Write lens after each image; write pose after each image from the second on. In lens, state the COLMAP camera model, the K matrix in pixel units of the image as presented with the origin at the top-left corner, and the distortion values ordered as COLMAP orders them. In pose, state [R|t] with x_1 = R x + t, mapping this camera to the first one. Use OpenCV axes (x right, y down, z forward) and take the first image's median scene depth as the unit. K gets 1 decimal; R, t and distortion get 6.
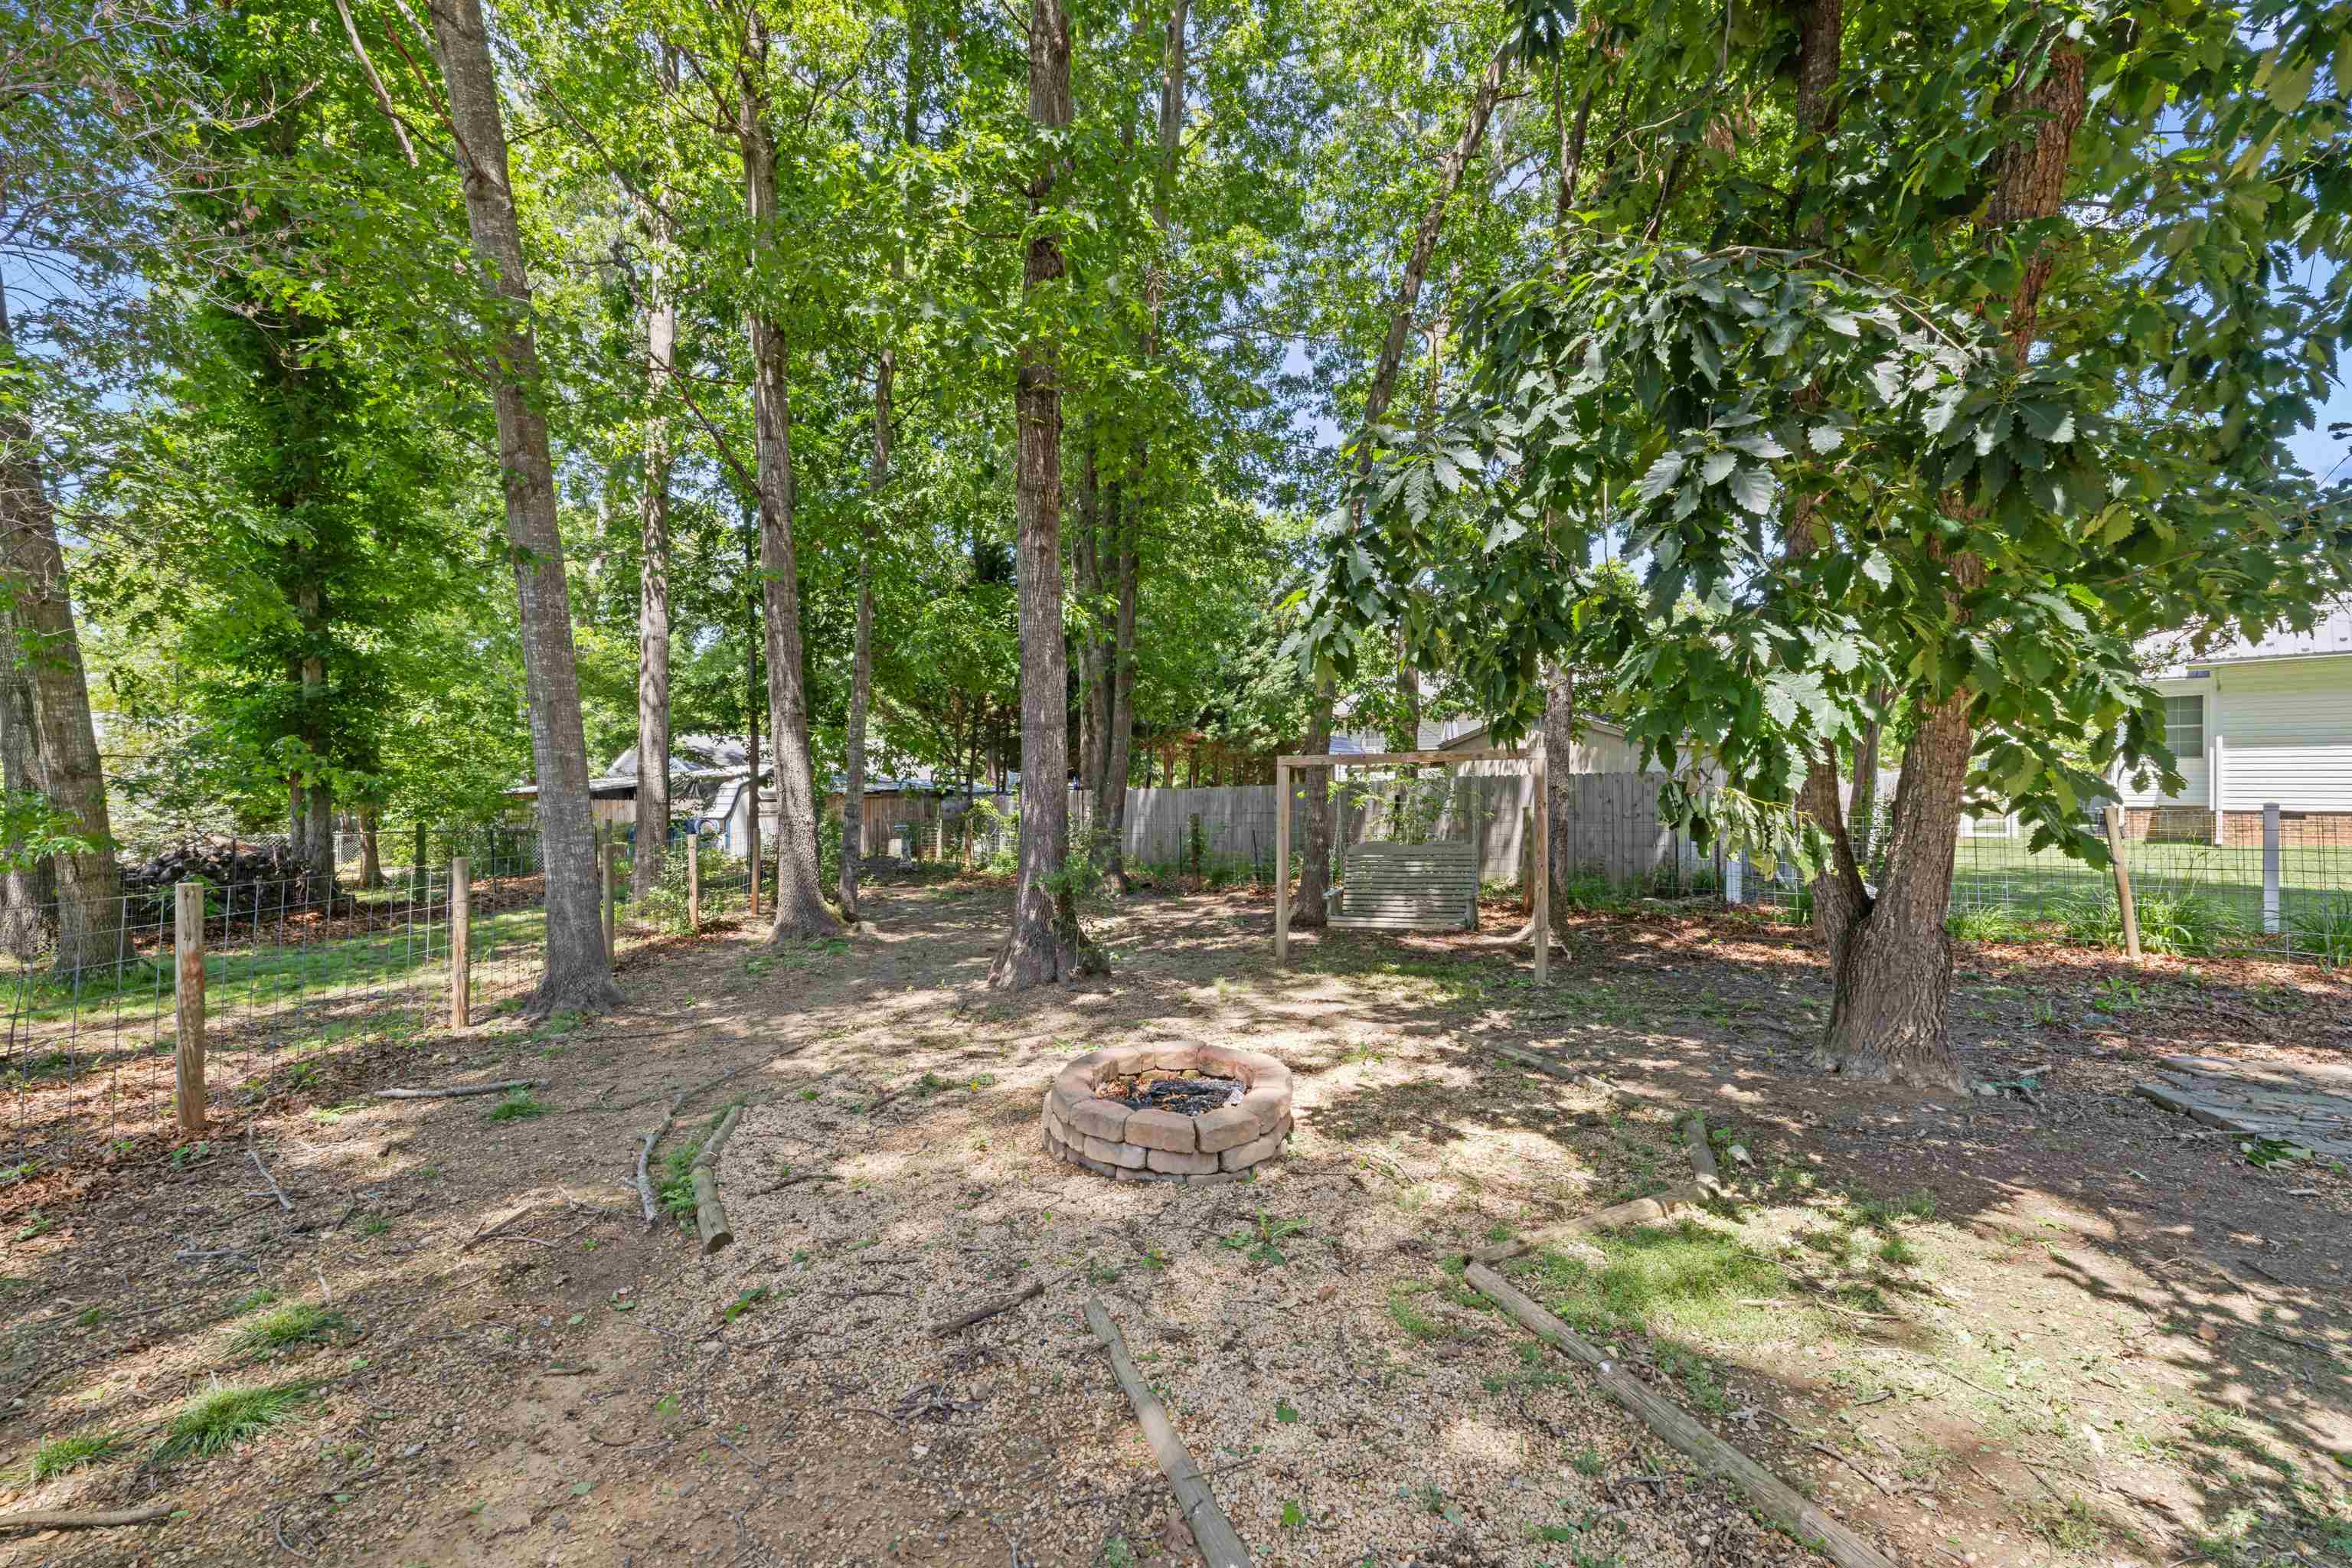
lens RADIAL K [[1002.6, 0, 1181.0], [0, 1002.6, 783.3], [0, 0, 1]] dist [0.001691, -0.000225]
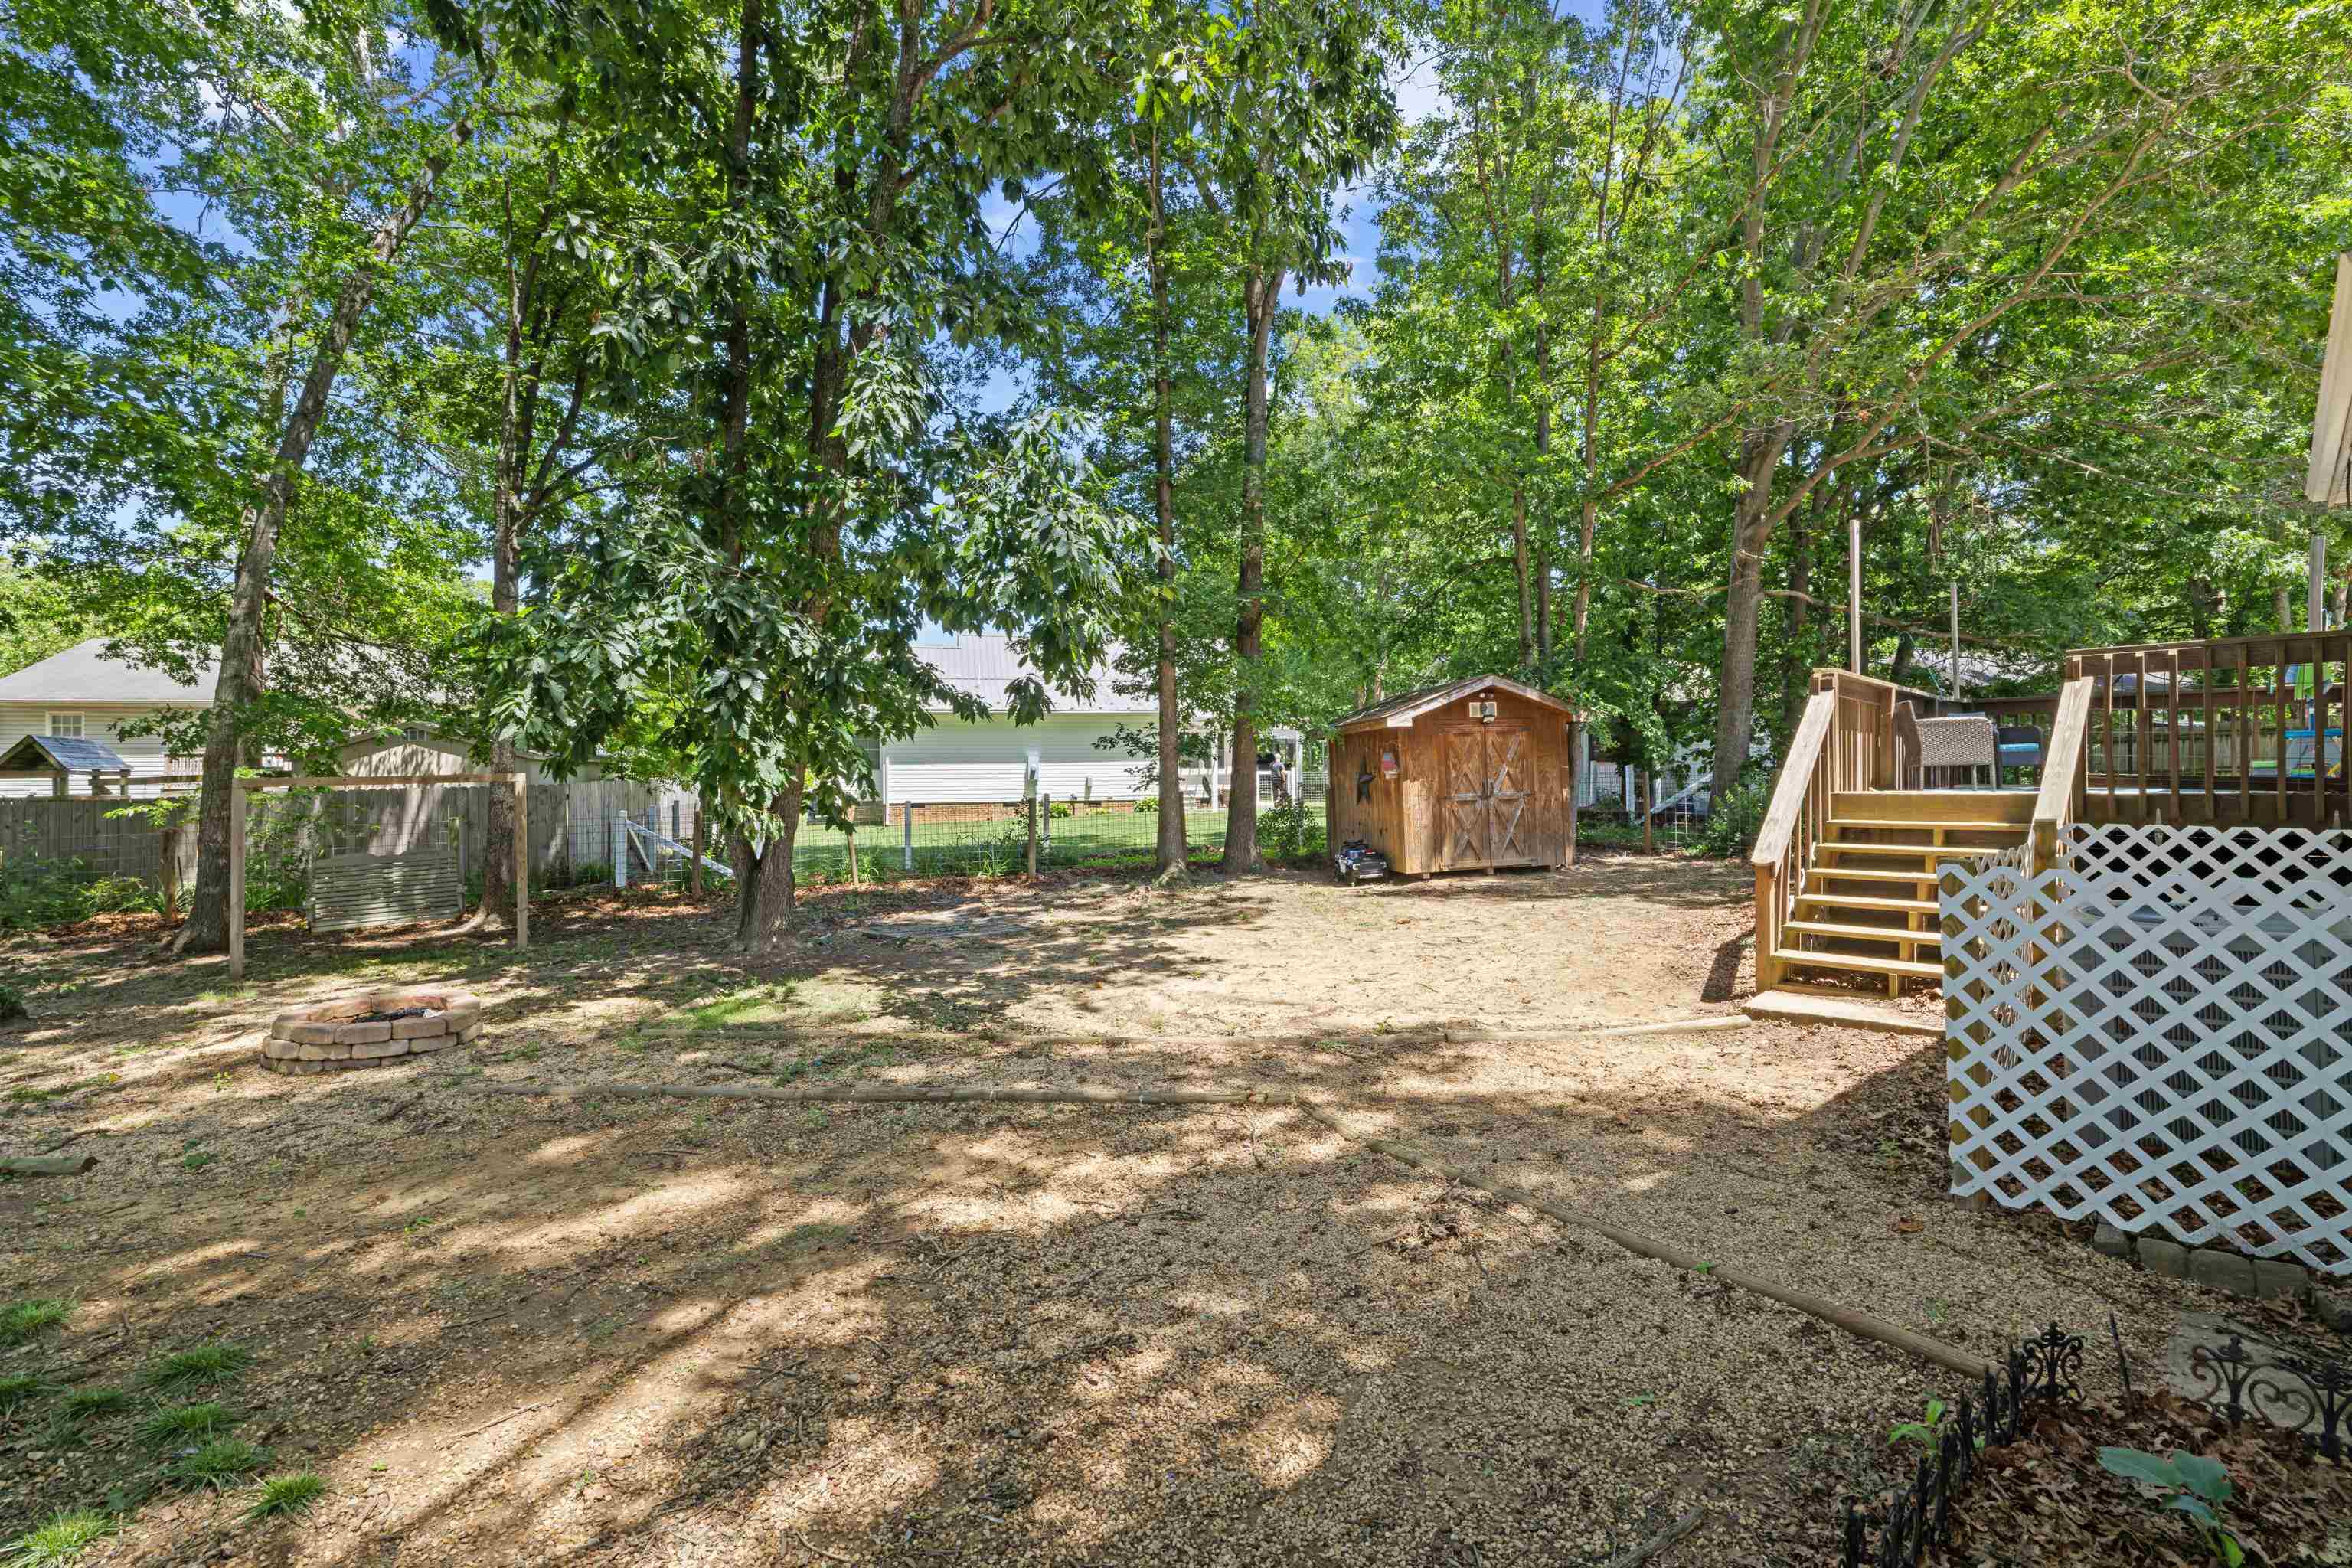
lens RADIAL K [[1017.6, 0, 1176.0], [0, 1017.6, 784.0], [0, 0, 1]] dist [0.000057, -0.000238]
pose [[0.471602, -0.009174, 0.881764, -0.874888], [0.010175, 0.999936, 0.004962, -0.039401], [-0.881753, 0.006632, 0.471665, -0.839795]]
